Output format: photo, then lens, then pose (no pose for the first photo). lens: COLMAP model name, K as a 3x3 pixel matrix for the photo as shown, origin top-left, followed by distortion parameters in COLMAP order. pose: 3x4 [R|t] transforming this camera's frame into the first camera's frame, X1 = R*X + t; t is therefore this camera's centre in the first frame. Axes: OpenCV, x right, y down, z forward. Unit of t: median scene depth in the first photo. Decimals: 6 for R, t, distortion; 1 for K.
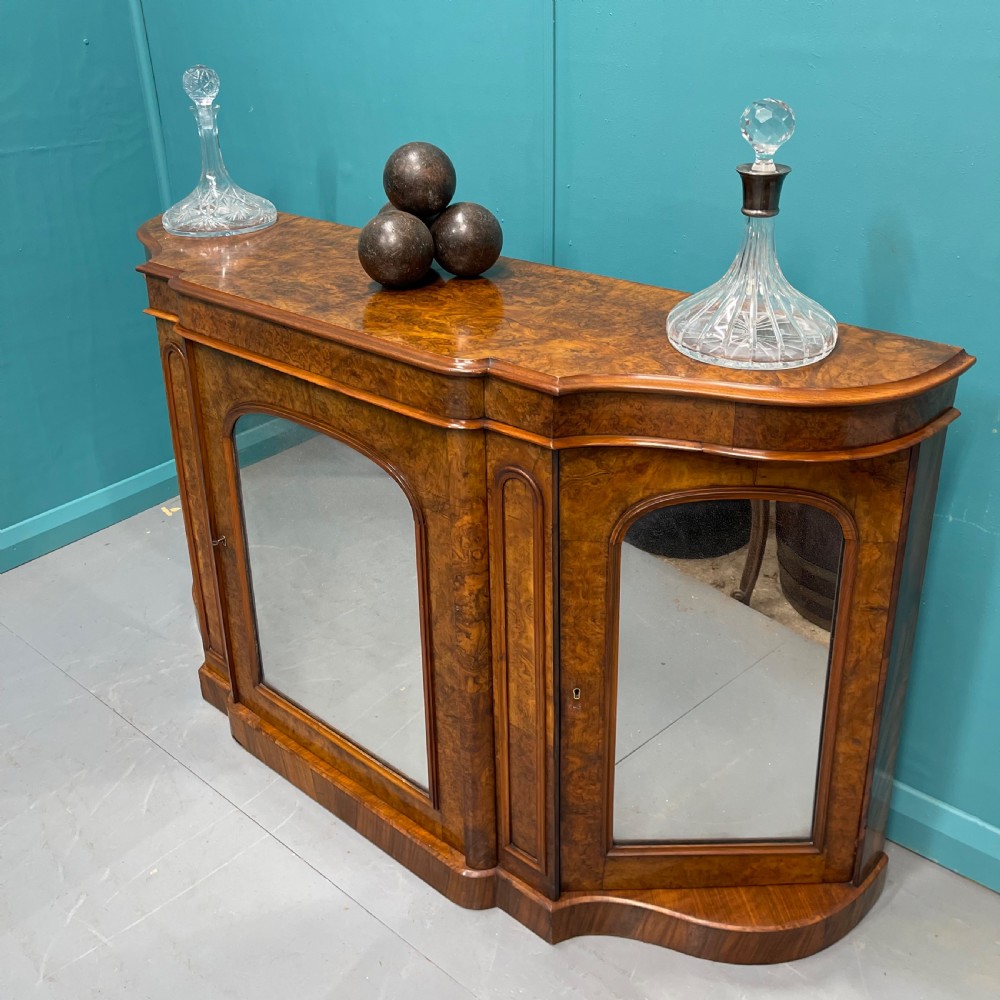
lens RADIAL K [[1009.9, 0, 498.4], [0, 1009.9, 389.2], [0, 0, 1]] dist [0.125645, -0.249832]
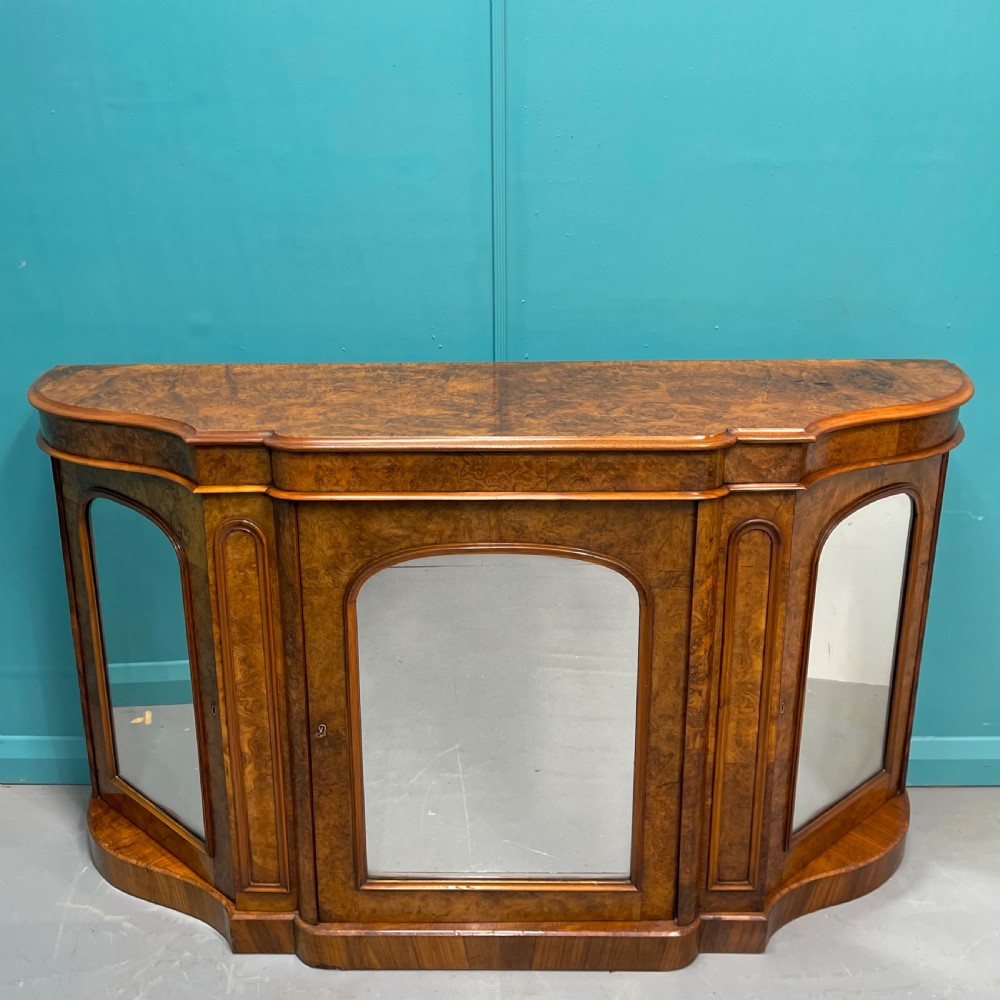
lens RADIAL K [[1077.0, 0, 496.9], [0, 1077.0, 445.9], [0, 0, 1]] dist [0.088847, -0.150748]
pose [[0.766464, -0.194700, 0.612066, -0.867848], [0.237732, 0.971266, 0.011261, -0.079898], [-0.596671, 0.136876, 0.790726, 0.182644]]
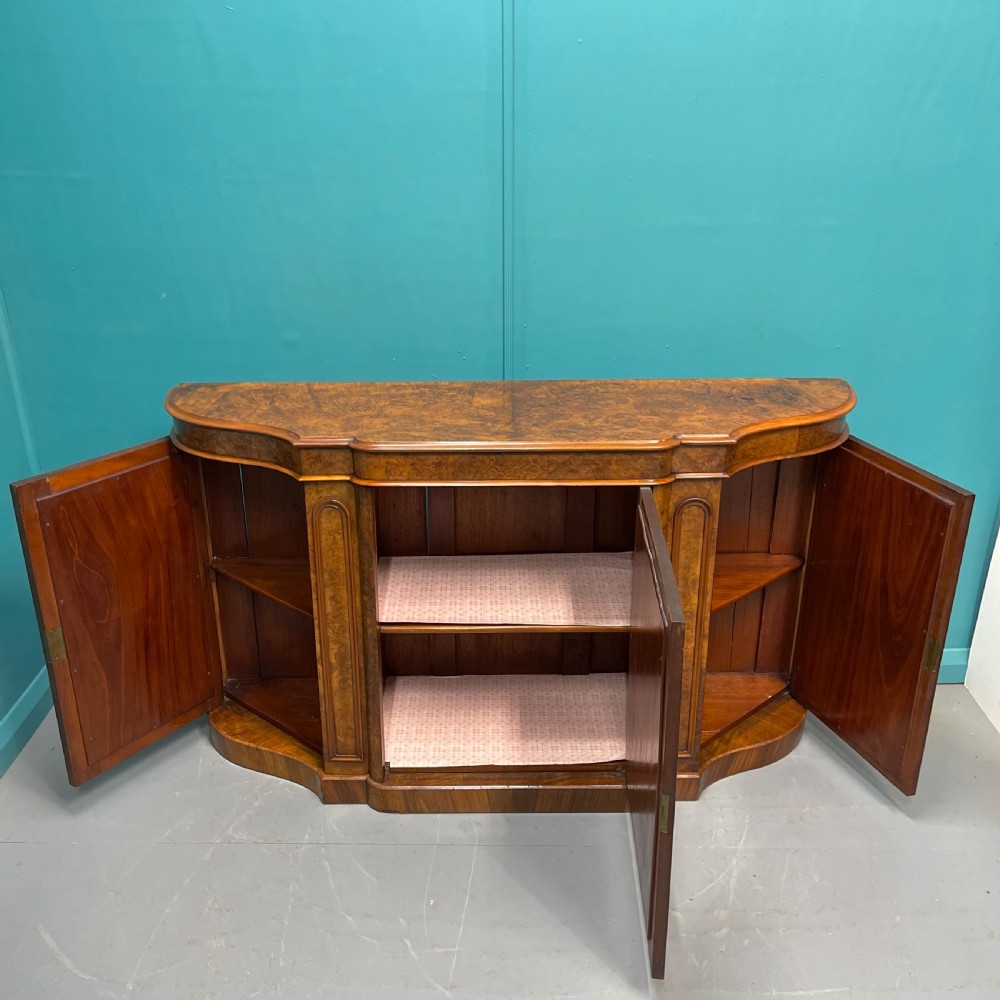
lens RADIAL K [[1009.0, 0, 498.9], [0, 1009.0, 513.4], [0, 0, 1]] dist [0.136836, -0.469517]
pose [[0.757390, -0.253297, 0.601832, -1.115611], [0.239530, 0.965217, 0.104795, -0.133688], [-0.607442, 0.064786, 0.791717, -0.089349]]
